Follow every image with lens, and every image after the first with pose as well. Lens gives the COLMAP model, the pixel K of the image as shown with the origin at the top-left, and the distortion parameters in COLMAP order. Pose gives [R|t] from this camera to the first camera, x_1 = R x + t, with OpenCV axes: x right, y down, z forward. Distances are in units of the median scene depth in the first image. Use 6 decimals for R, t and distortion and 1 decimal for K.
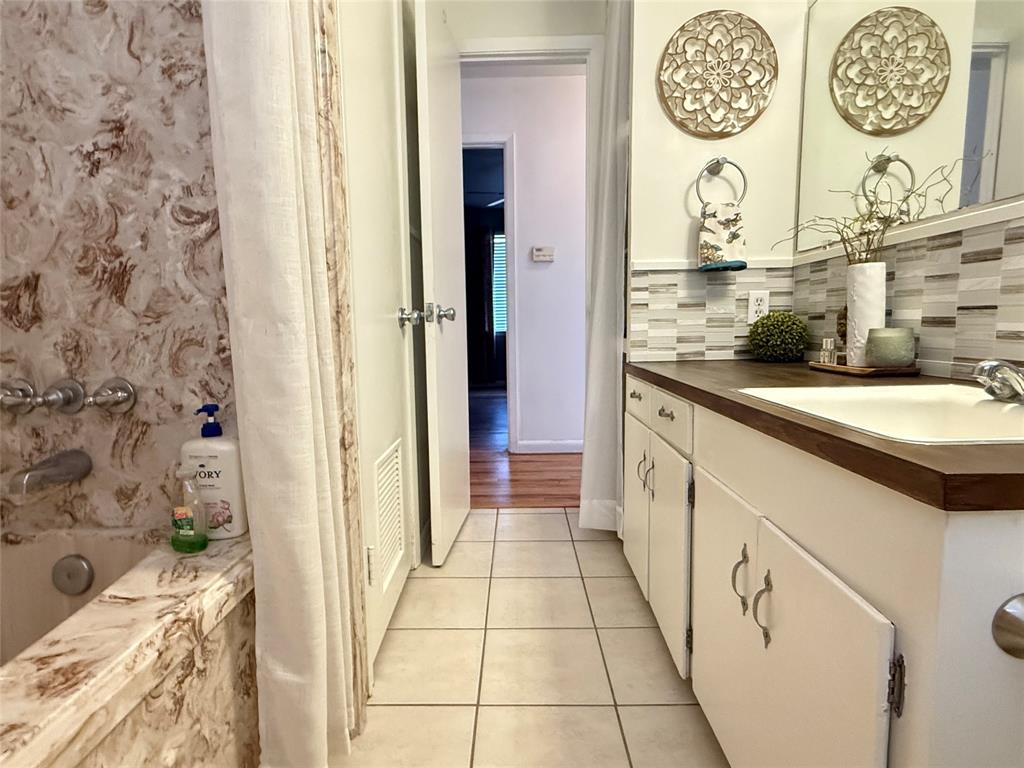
lens RADIAL K [[546.1, 0, 503.9], [0, 546.1, 386.2], [0, 0, 1]] dist [0.000300, 0.000986]
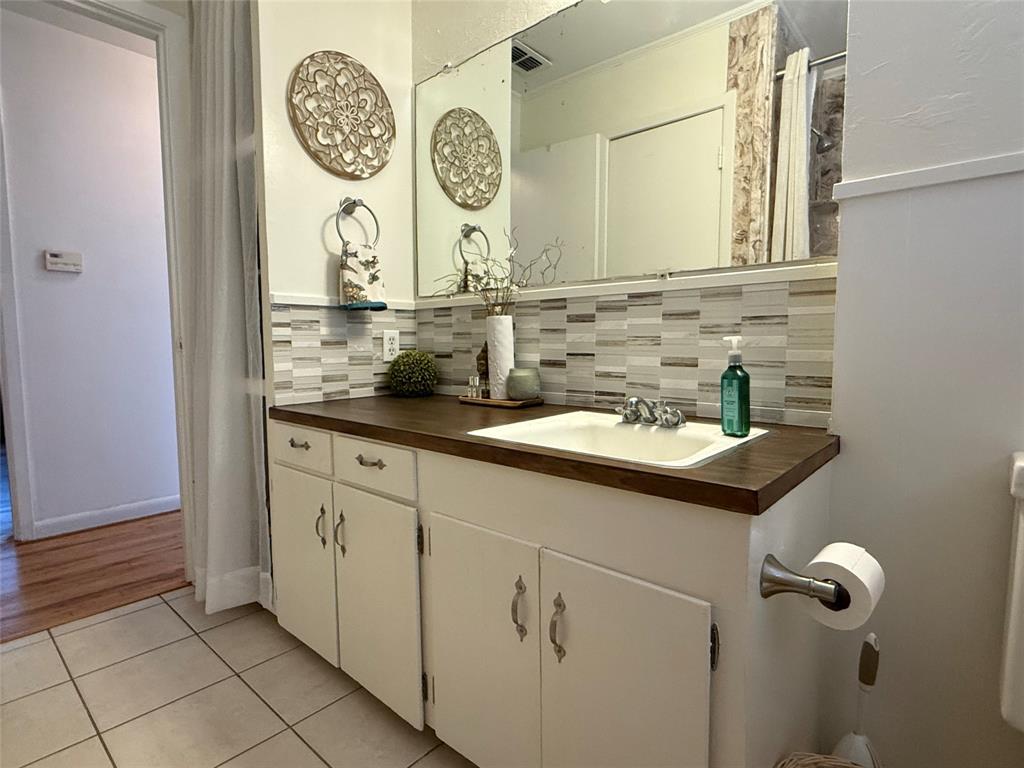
lens RADIAL K [[546.1, 0, 503.4], [0, 546.1, 386.2], [0, 0, 1]] dist [0.000300, 0.000986]
pose [[0.654513, -0.051625, 0.754286, -0.206625], [0.080524, 0.996751, -0.001653, -0.048897], [-0.751750, 0.061820, 0.656544, 0.150606]]
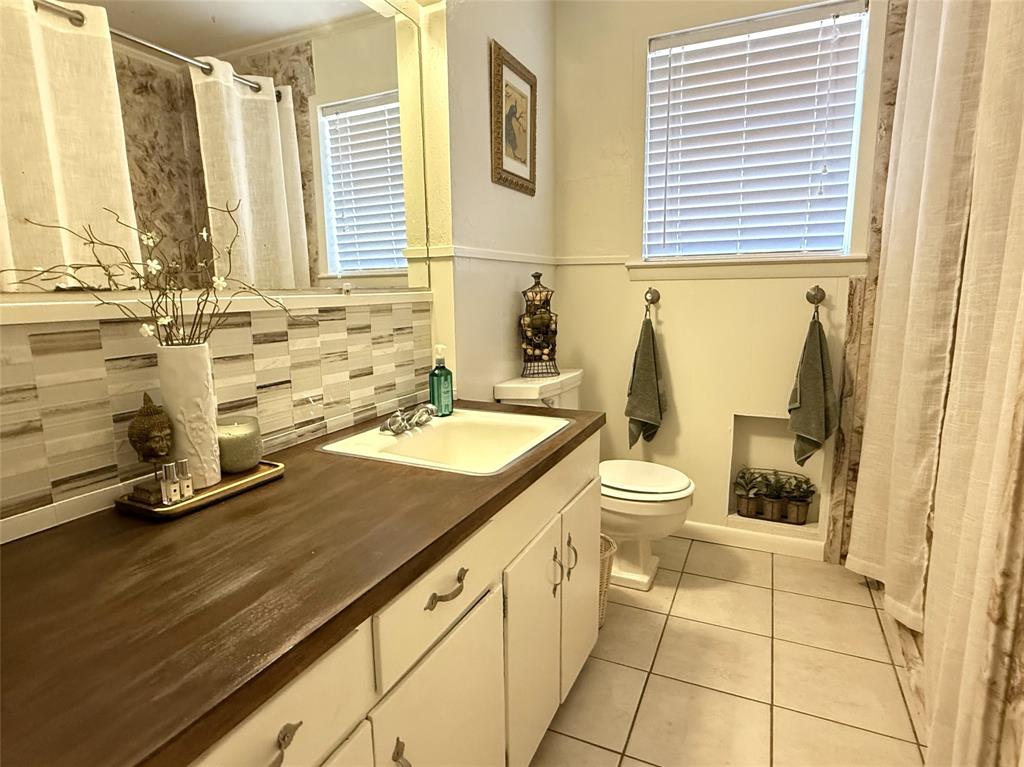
lens RADIAL K [[546.1, 0, 512.1], [0, 546.1, 387.2], [0, 0, 1]] dist [0.000300, 0.000986]
pose [[-0.913255, -0.033001, 0.406050, -0.001987], [0.082154, 0.961318, 0.262903, -0.245831], [-0.399019, 0.273456, -0.875217, 1.127358]]
